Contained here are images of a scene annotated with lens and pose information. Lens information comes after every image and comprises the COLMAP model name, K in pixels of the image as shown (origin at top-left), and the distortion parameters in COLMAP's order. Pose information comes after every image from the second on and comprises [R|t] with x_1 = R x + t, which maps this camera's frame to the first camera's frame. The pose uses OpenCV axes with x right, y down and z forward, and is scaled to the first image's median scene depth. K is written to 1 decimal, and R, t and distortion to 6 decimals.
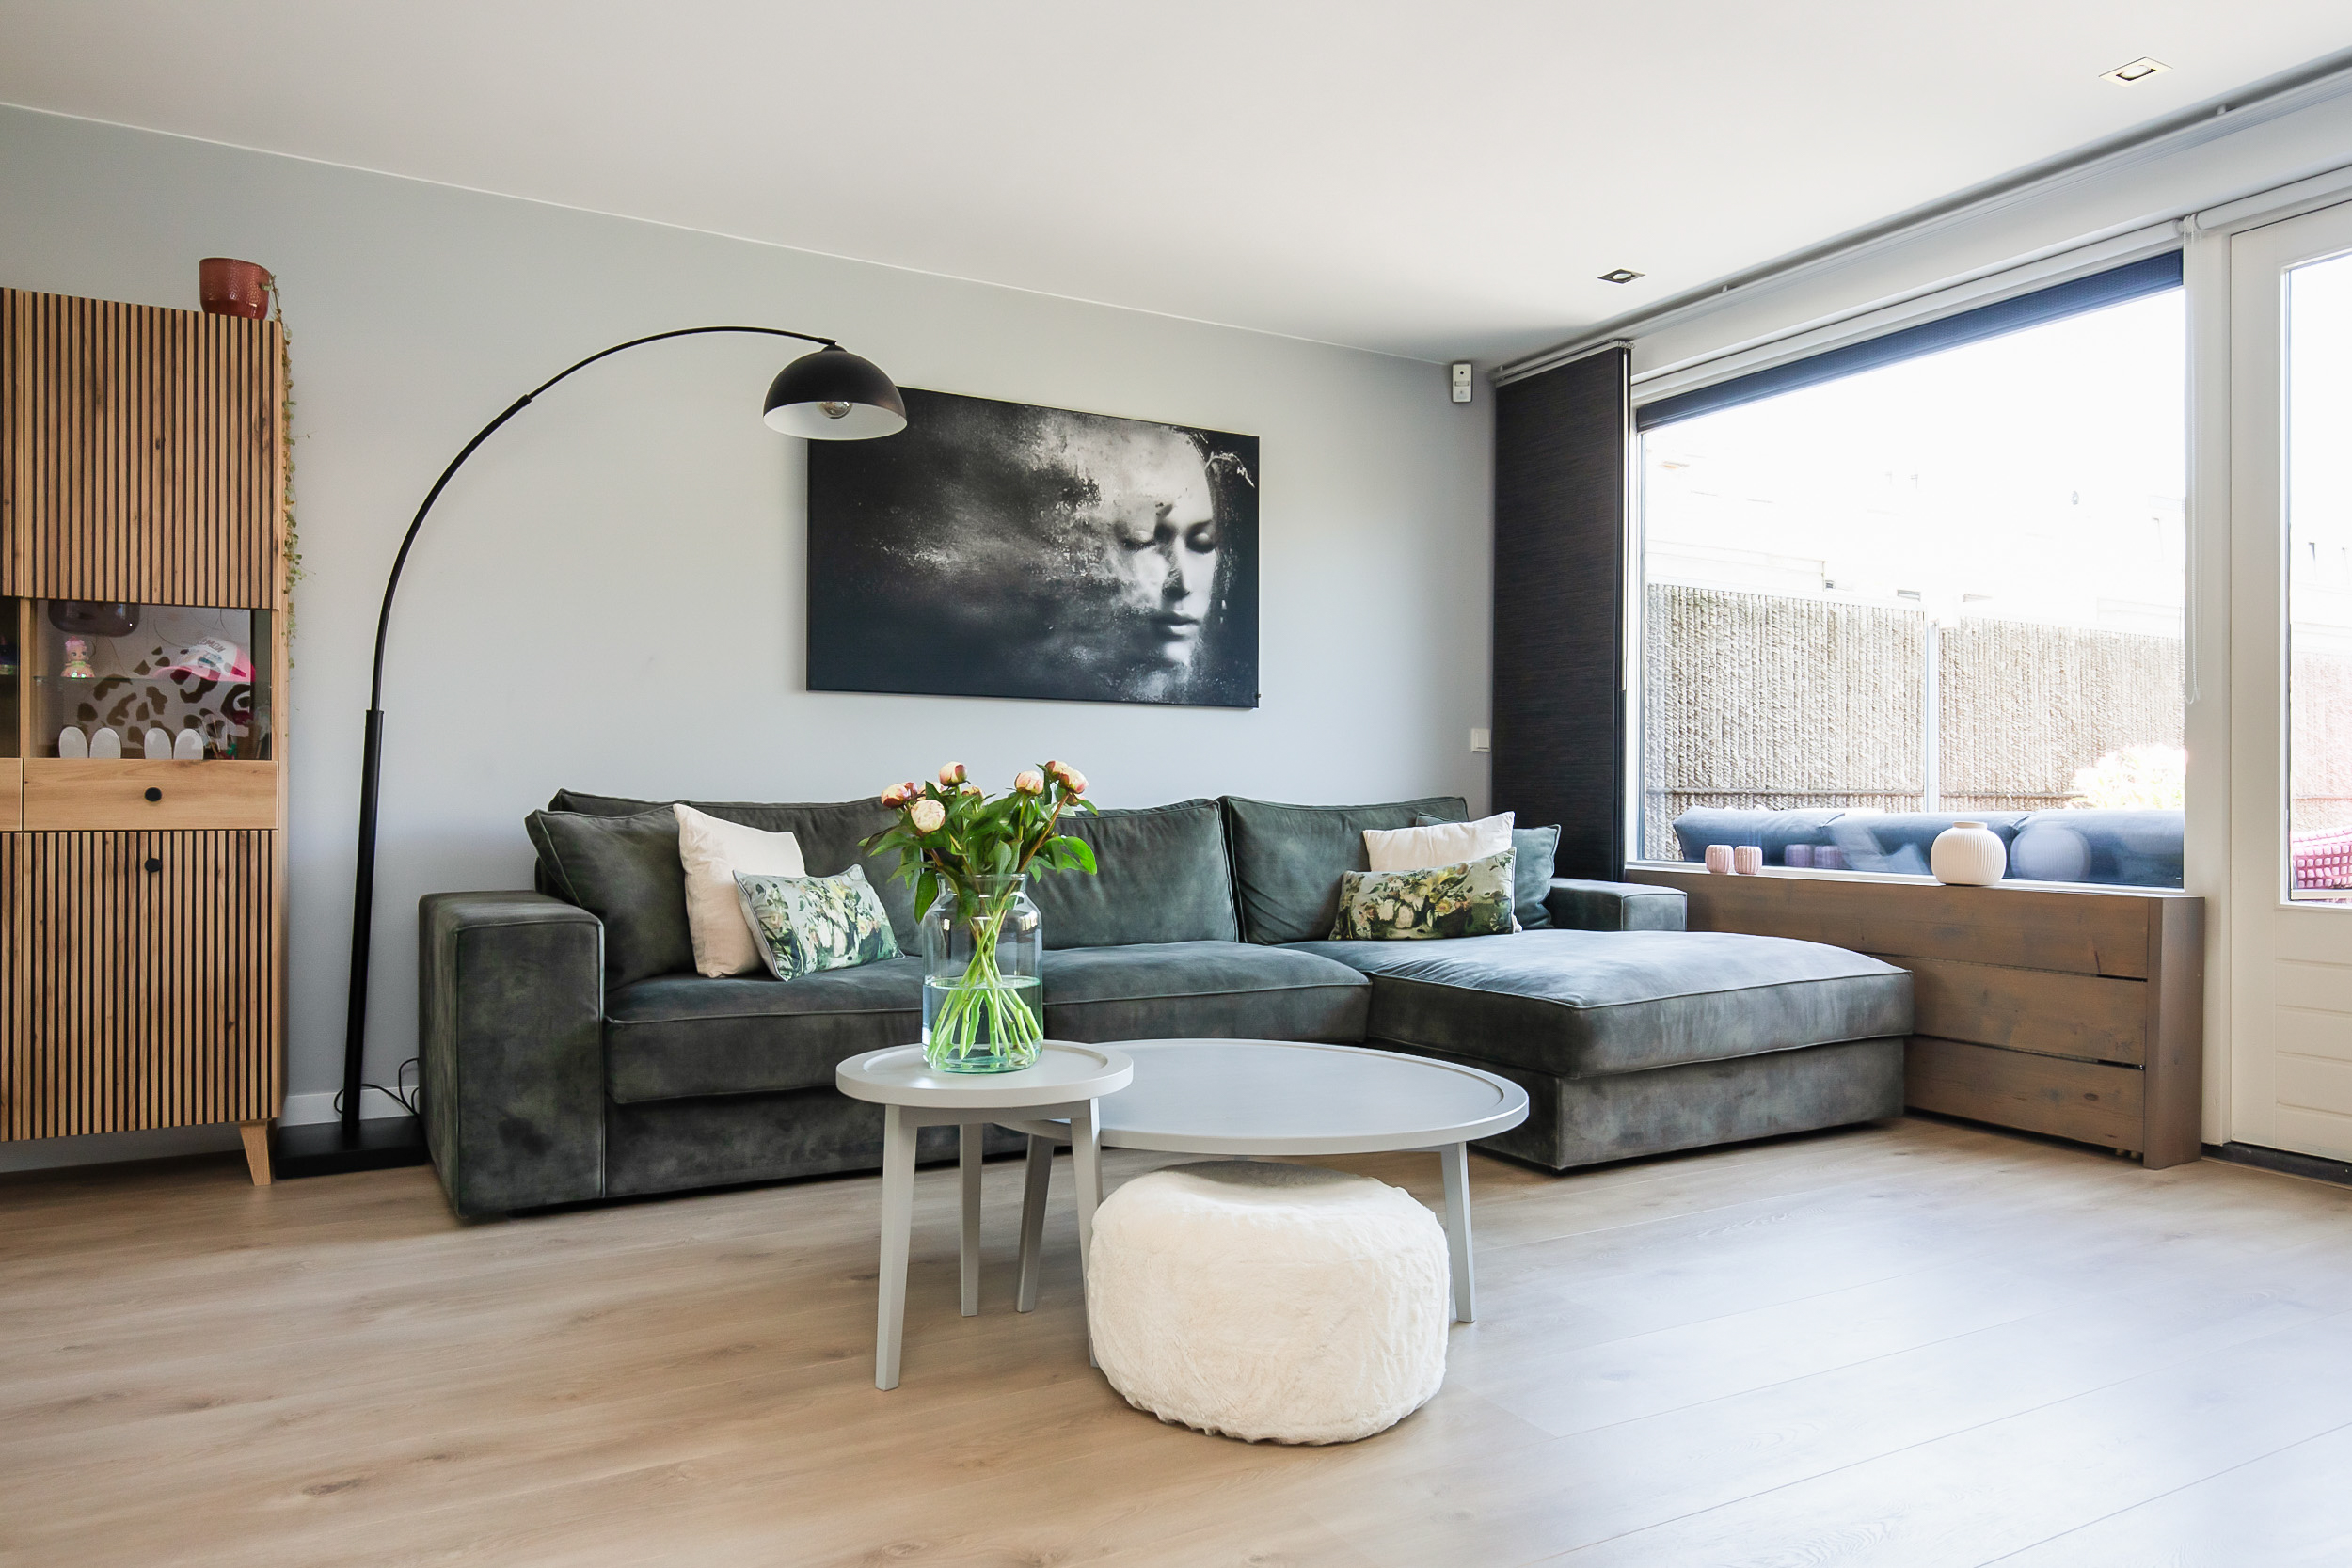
lens RADIAL K [[1551.7, 0, 1176.0], [0, 1551.7, 784.0], [0, 0, 1]] dist [-0.001841, 0.001743]
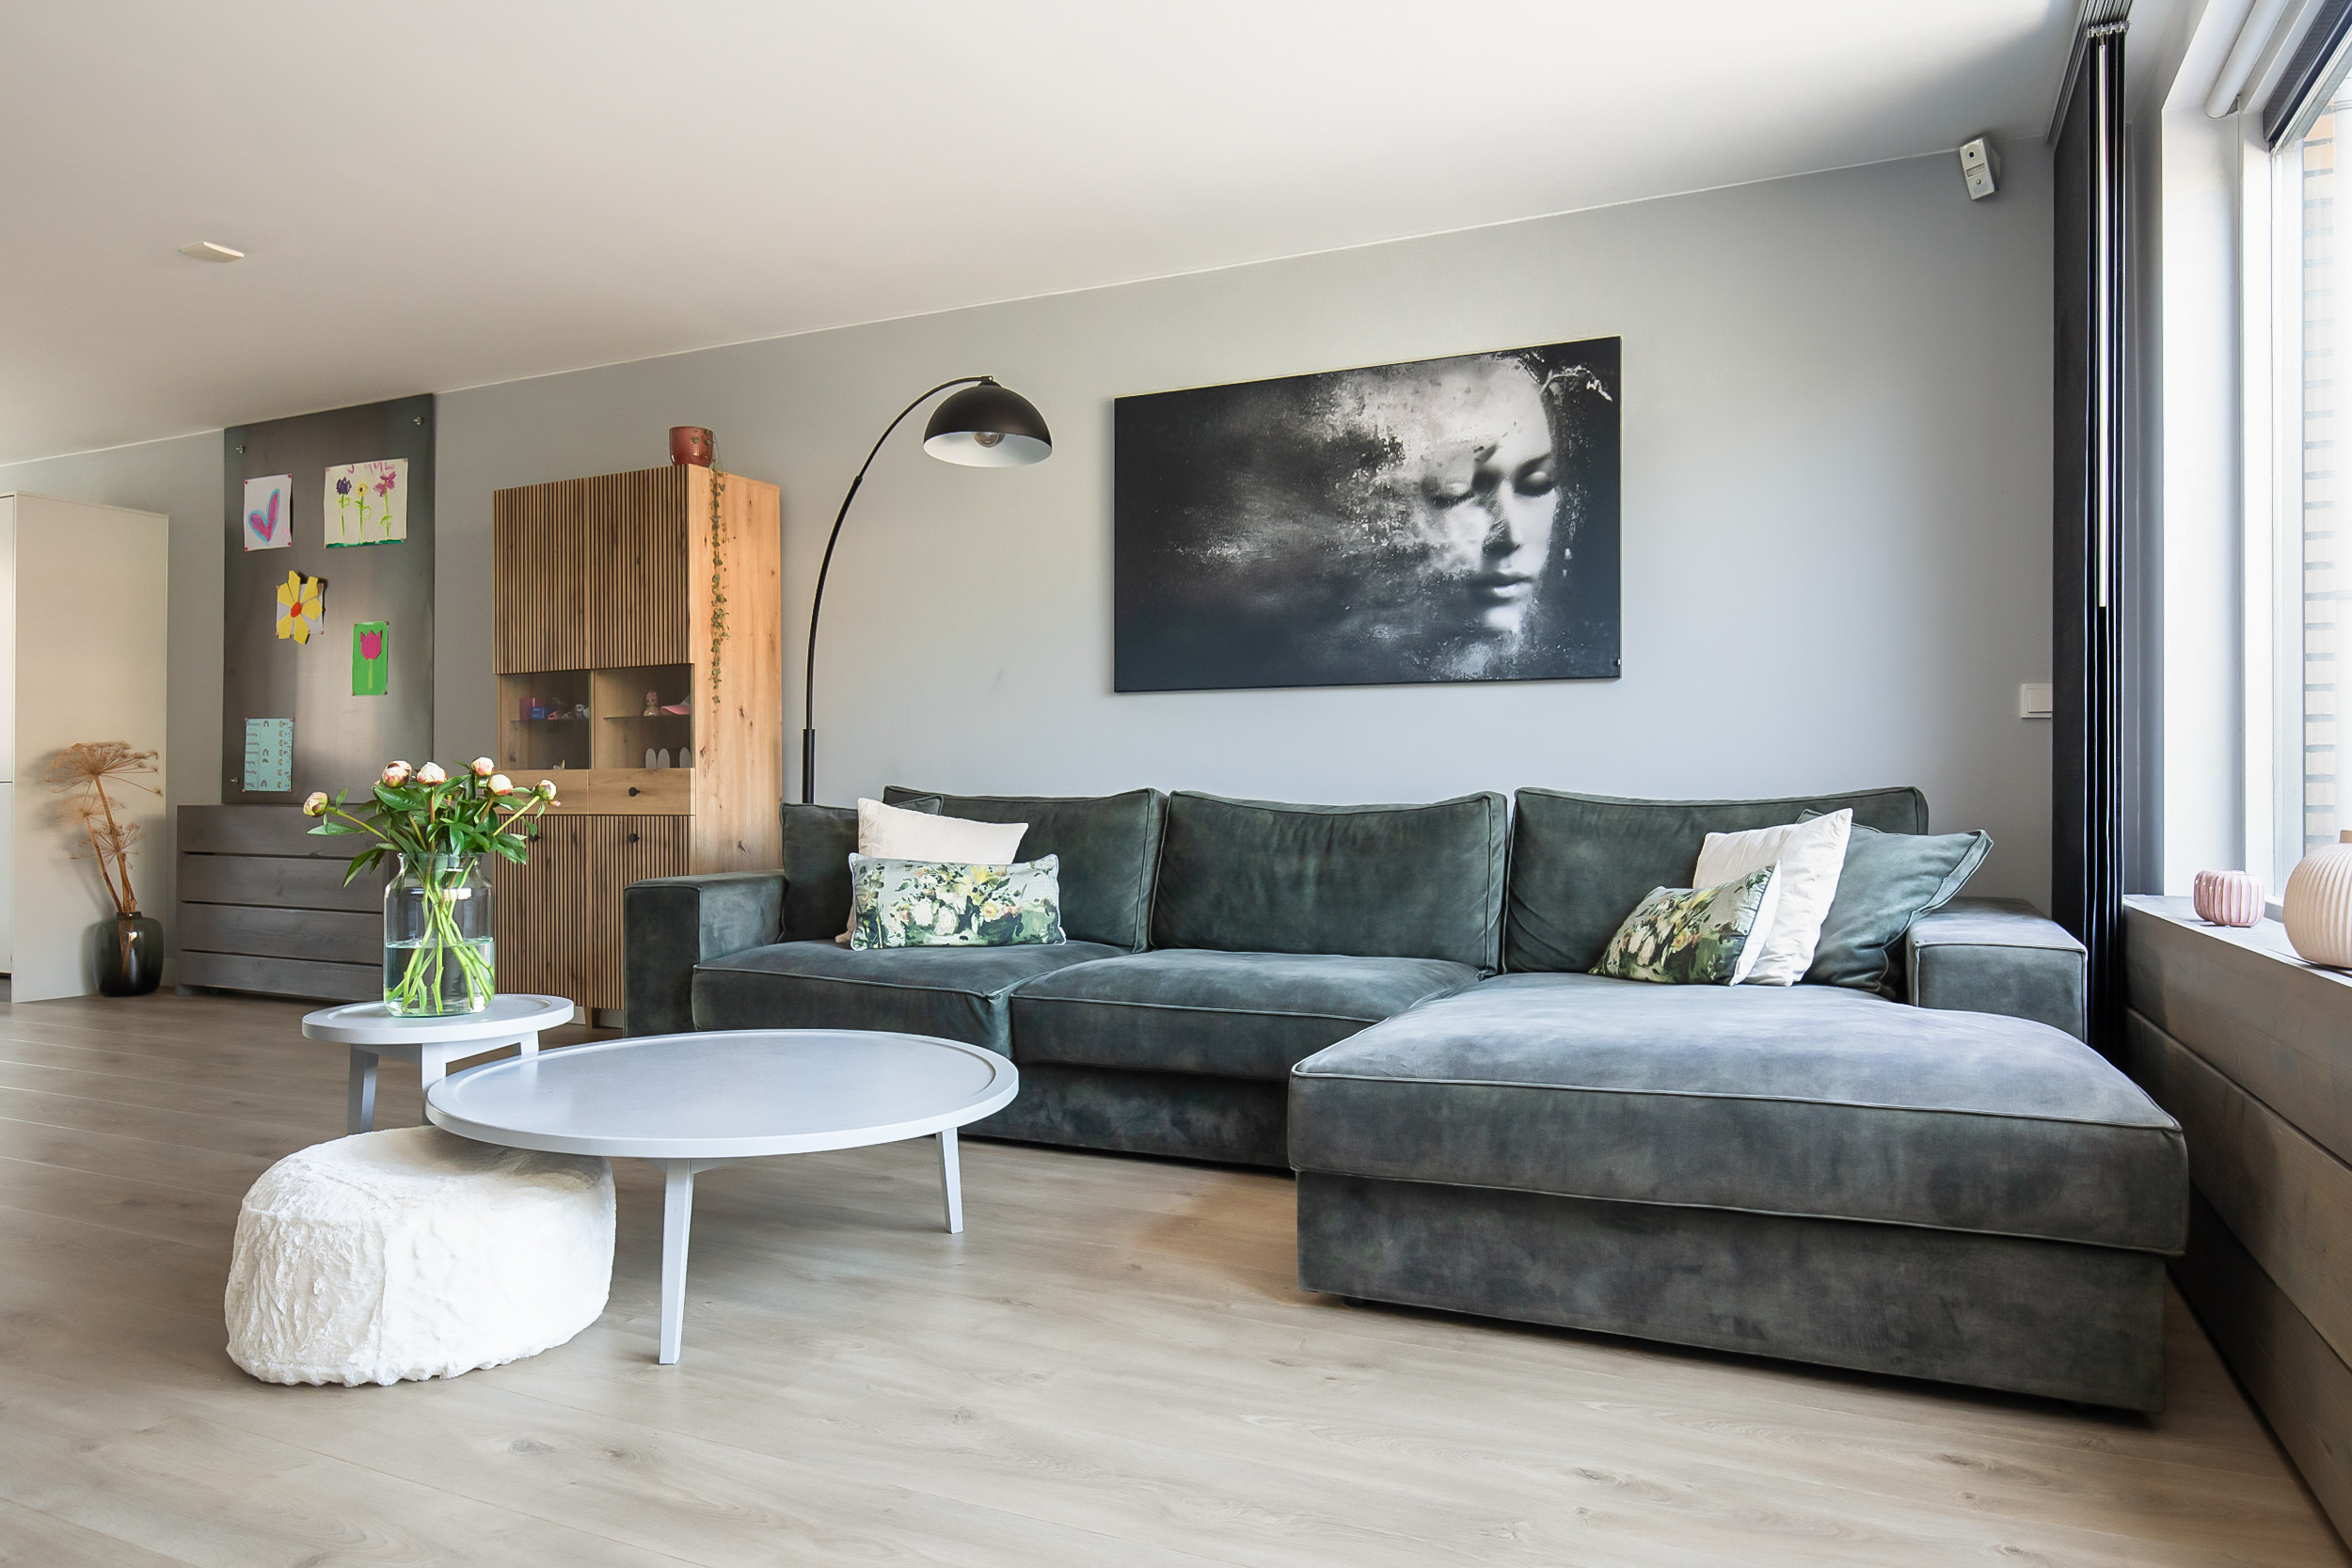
lens RADIAL K [[1483.3, 0, 1176.0], [0, 1483.3, 784.0], [0, 0, 1]] dist [-0.006071, -0.000235]
pose [[0.587057, -0.013015, -0.809441, 0.563900], [0.007105, 0.999915, -0.010925, 0.012794], [0.809514, 0.000663, 0.587100, 0.394731]]
